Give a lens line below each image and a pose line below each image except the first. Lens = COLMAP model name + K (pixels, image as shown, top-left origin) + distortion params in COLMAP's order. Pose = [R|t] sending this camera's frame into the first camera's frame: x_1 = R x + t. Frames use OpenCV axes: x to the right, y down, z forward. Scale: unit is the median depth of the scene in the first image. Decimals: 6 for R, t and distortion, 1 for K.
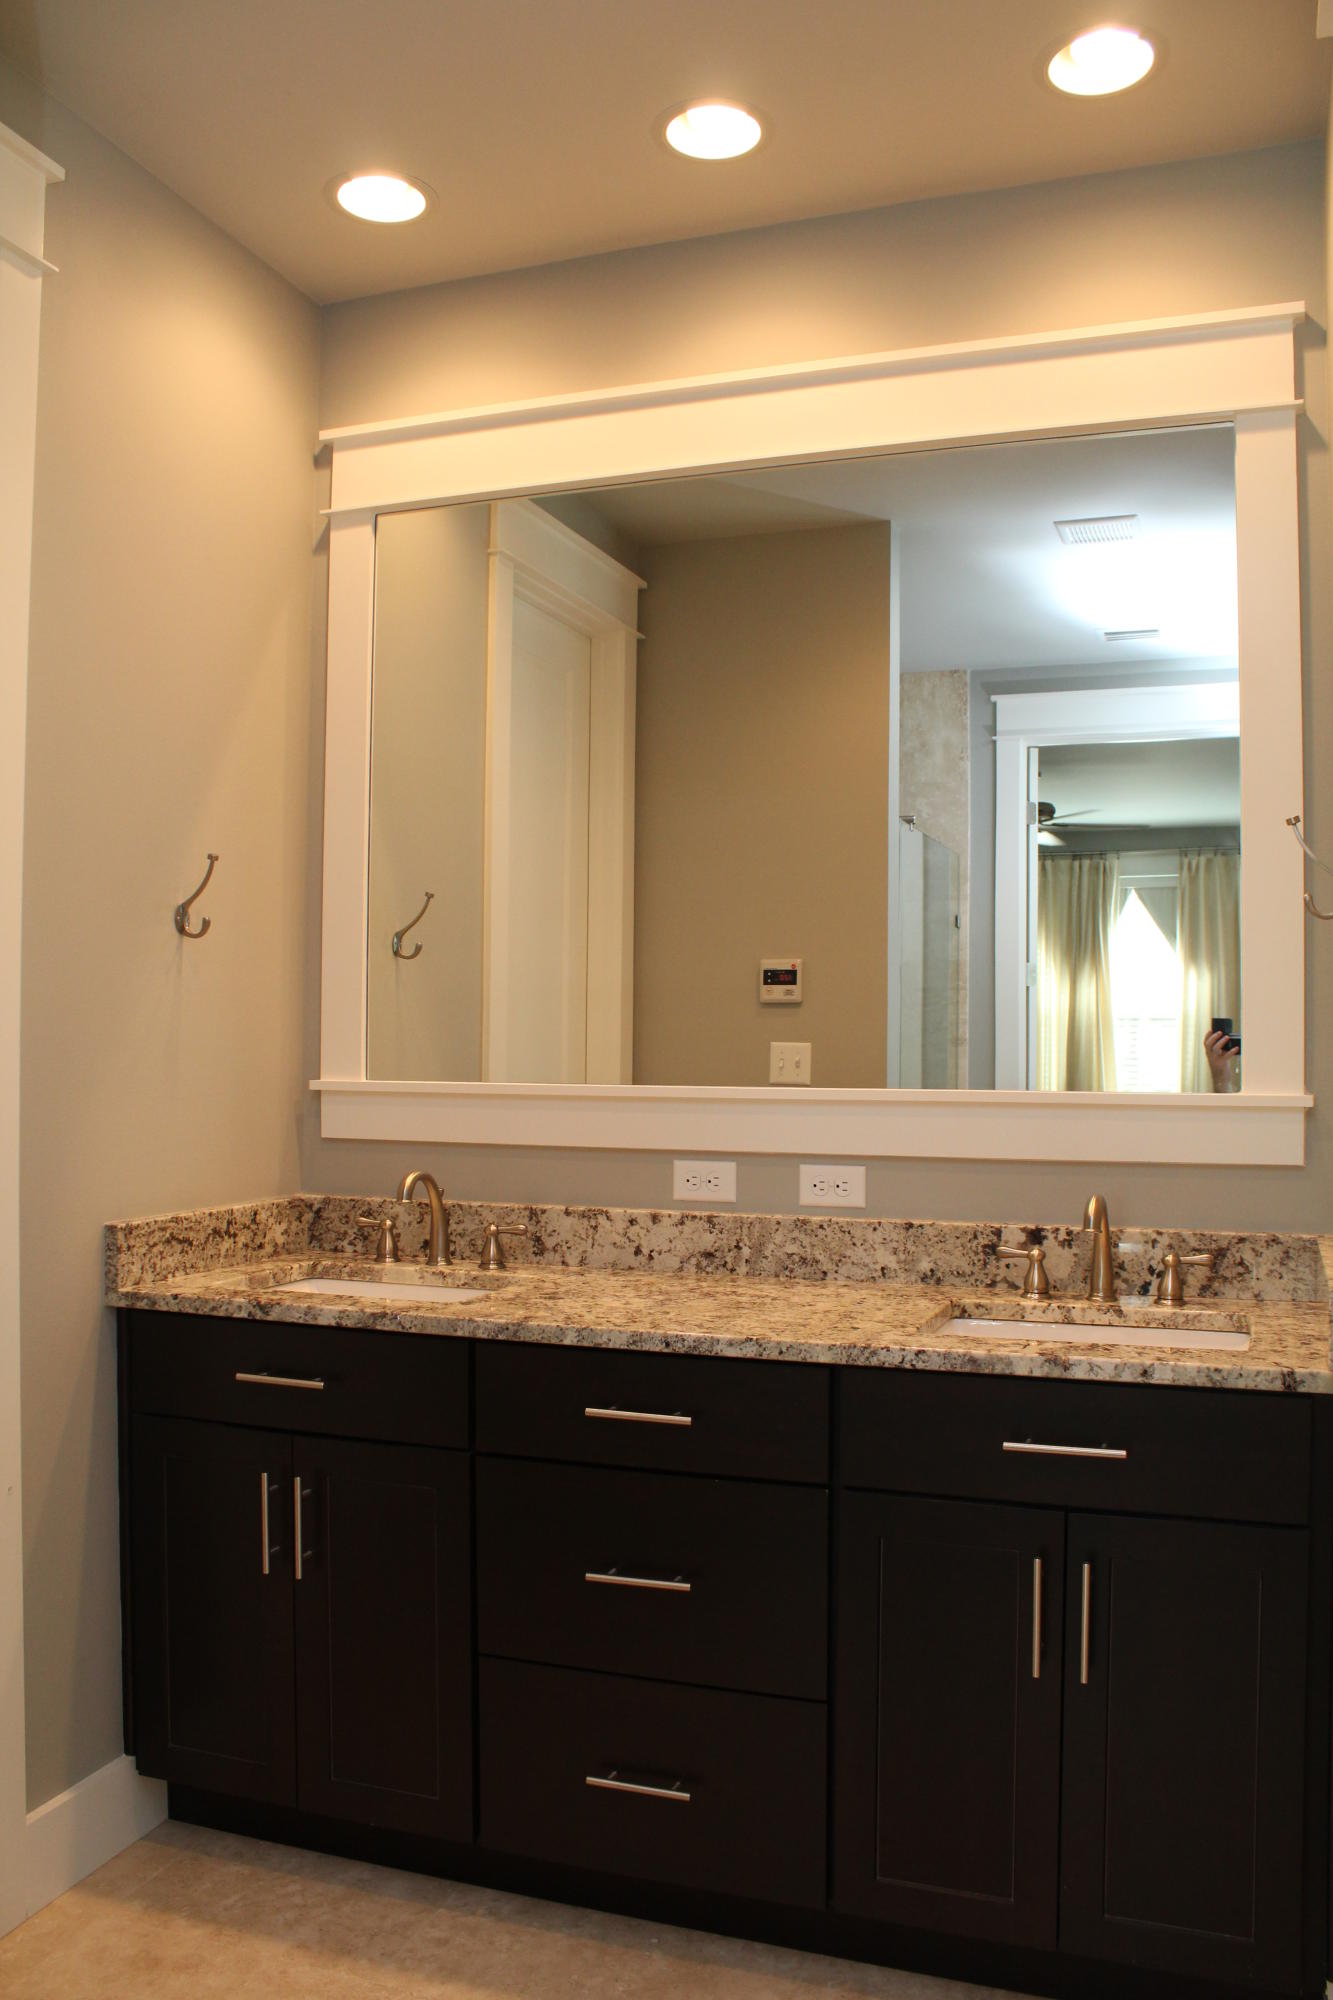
lens RADIAL K [[1666.5, 0, 666.5], [0, 1666.5, 1000.0], [0, 0, 1]] dist [-0.158836, 0.147777]
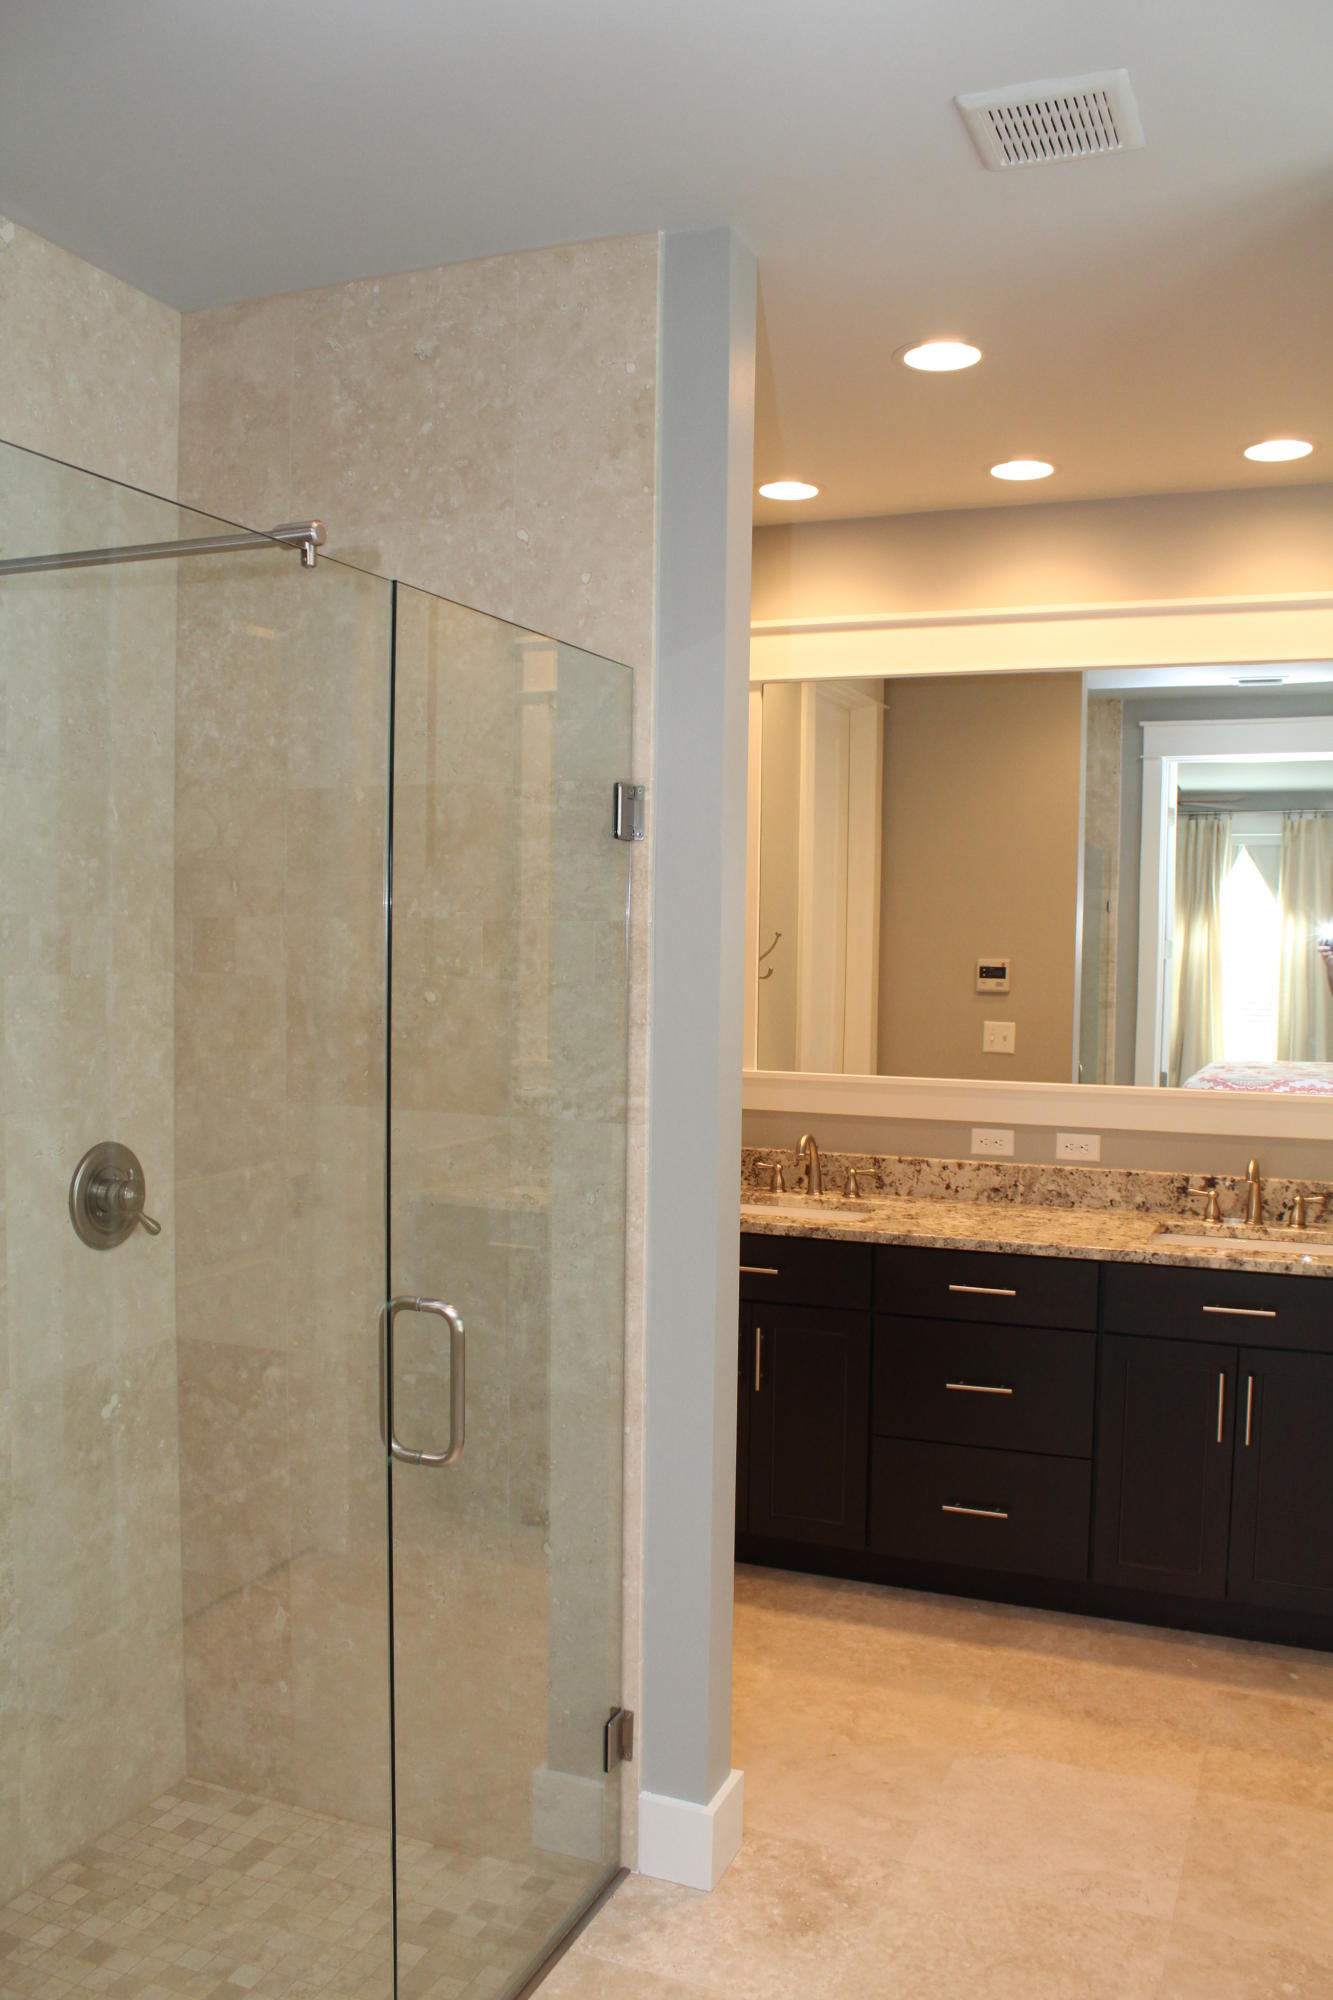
lens RADIAL K [[1681.8, 0, 663.8], [0, 1681.8, 1010.9], [0, 0, 1]] dist [-0.101424, 0.001257]
pose [[0.998887, 0.007493, -0.046571, -0.226421], [-0.004261, 0.997599, 0.069121, -0.128239], [0.046978, -0.068845, 0.996521, -0.599650]]
